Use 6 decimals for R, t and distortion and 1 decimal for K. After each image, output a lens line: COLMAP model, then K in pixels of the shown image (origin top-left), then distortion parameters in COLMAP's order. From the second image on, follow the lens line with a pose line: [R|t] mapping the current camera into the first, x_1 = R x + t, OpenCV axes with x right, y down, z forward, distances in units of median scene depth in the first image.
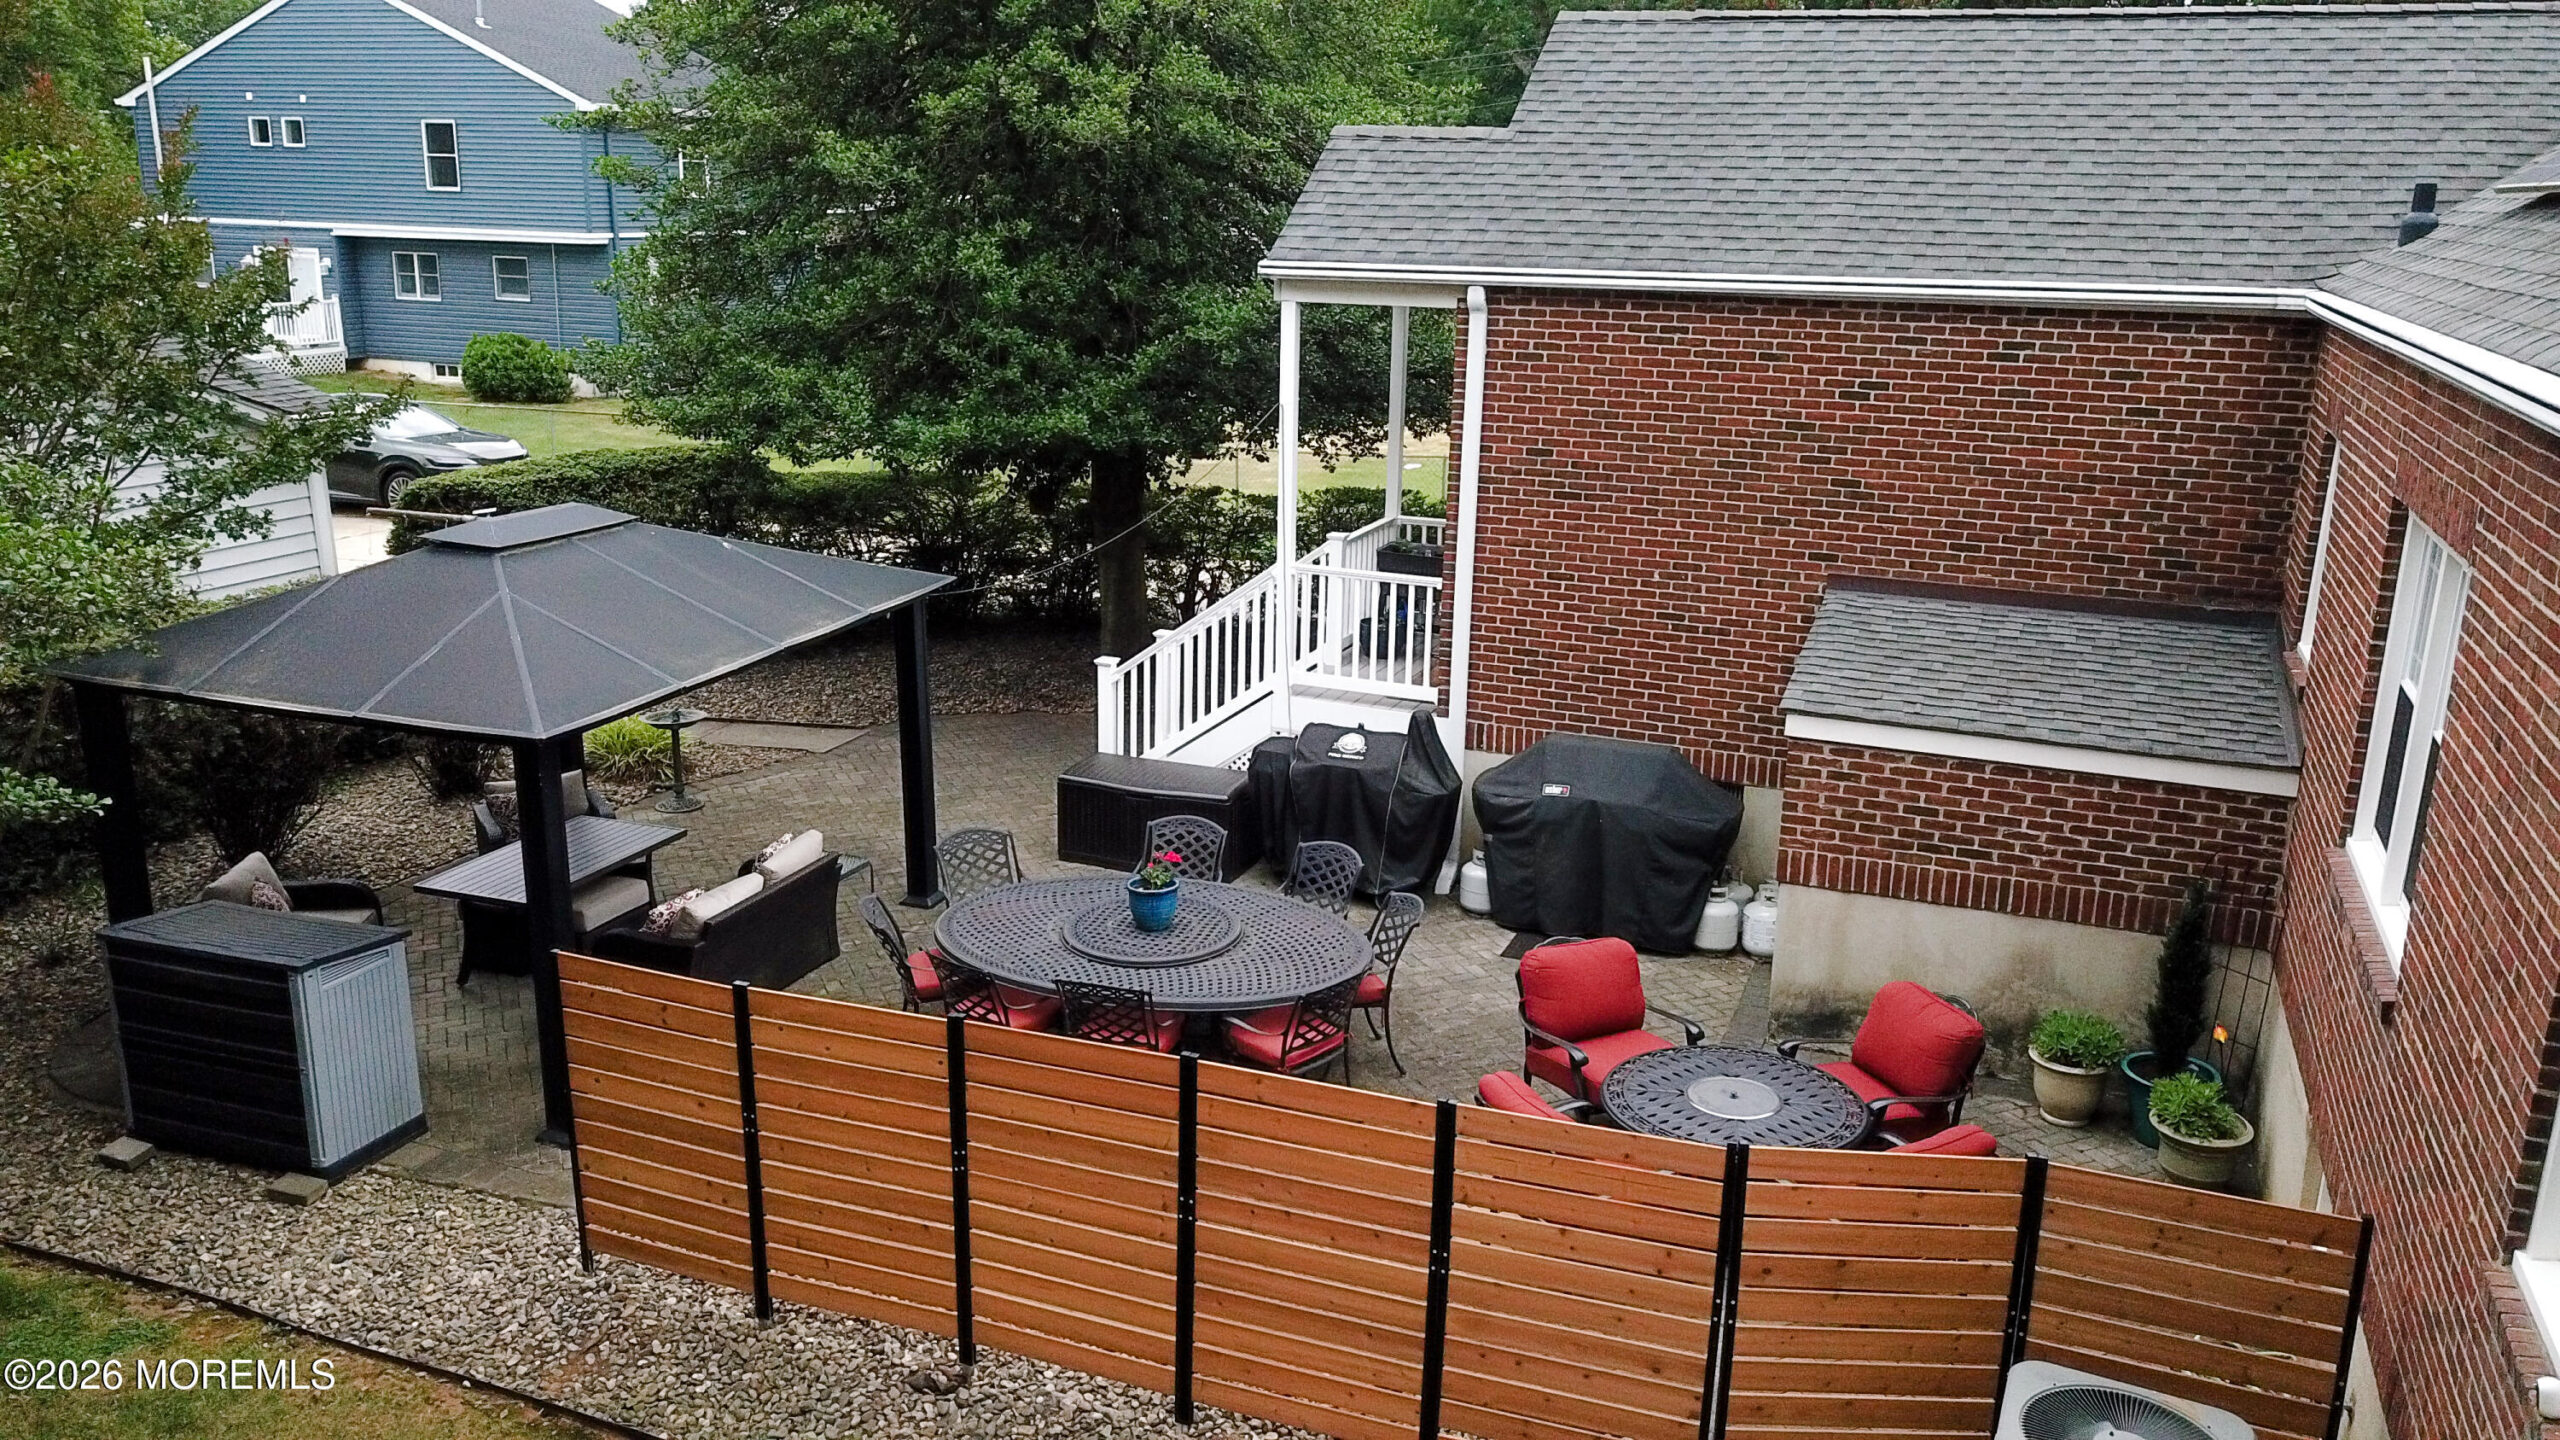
lens RADIAL K [[1968.7, 0, 1280.3], [0, 1968.7, 720.1], [0, 0, 1]] dist [-0.003120, 0.000518]
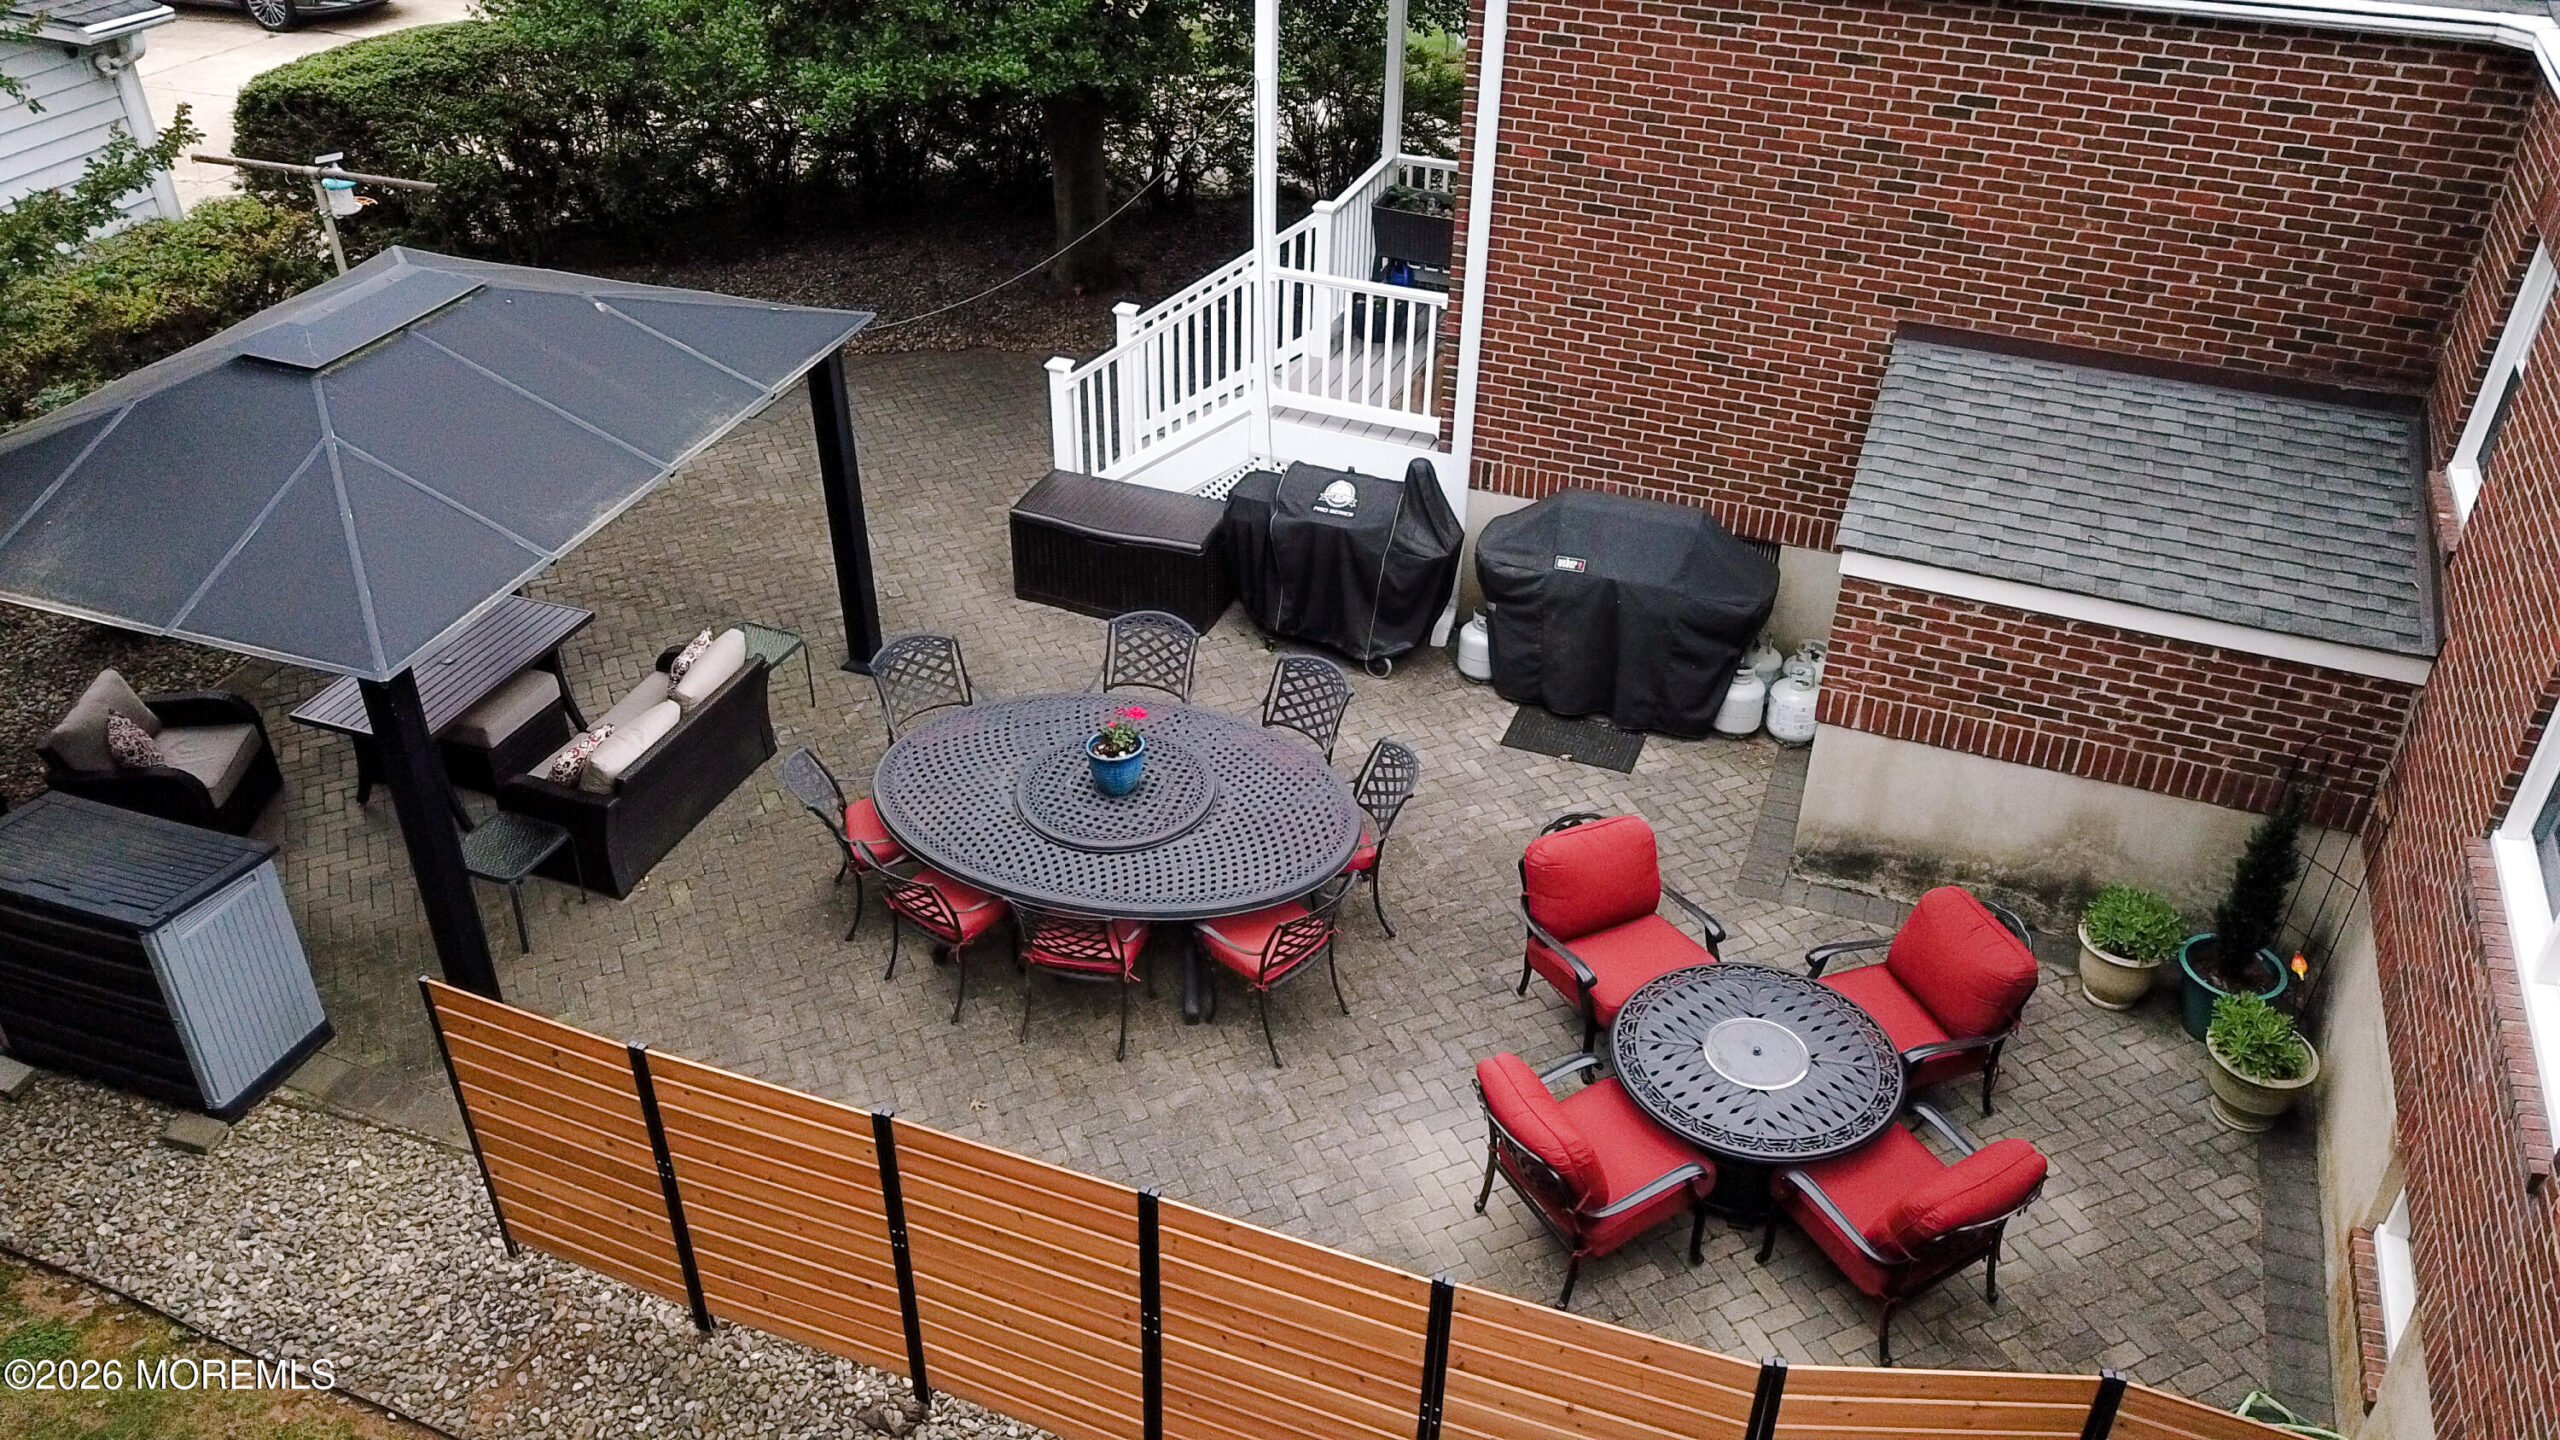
lens RADIAL K [[1968.7, 0, 1280.8], [0, 1968.7, 722.8], [0, 0, 1]] dist [-0.003120, 0.000518]
pose [[0.999970, -0.006782, 0.003656, 0.007003], [0.005300, 0.949916, 0.312460, -0.198207], [-0.005592, -0.312431, 0.949924, 0.154816]]
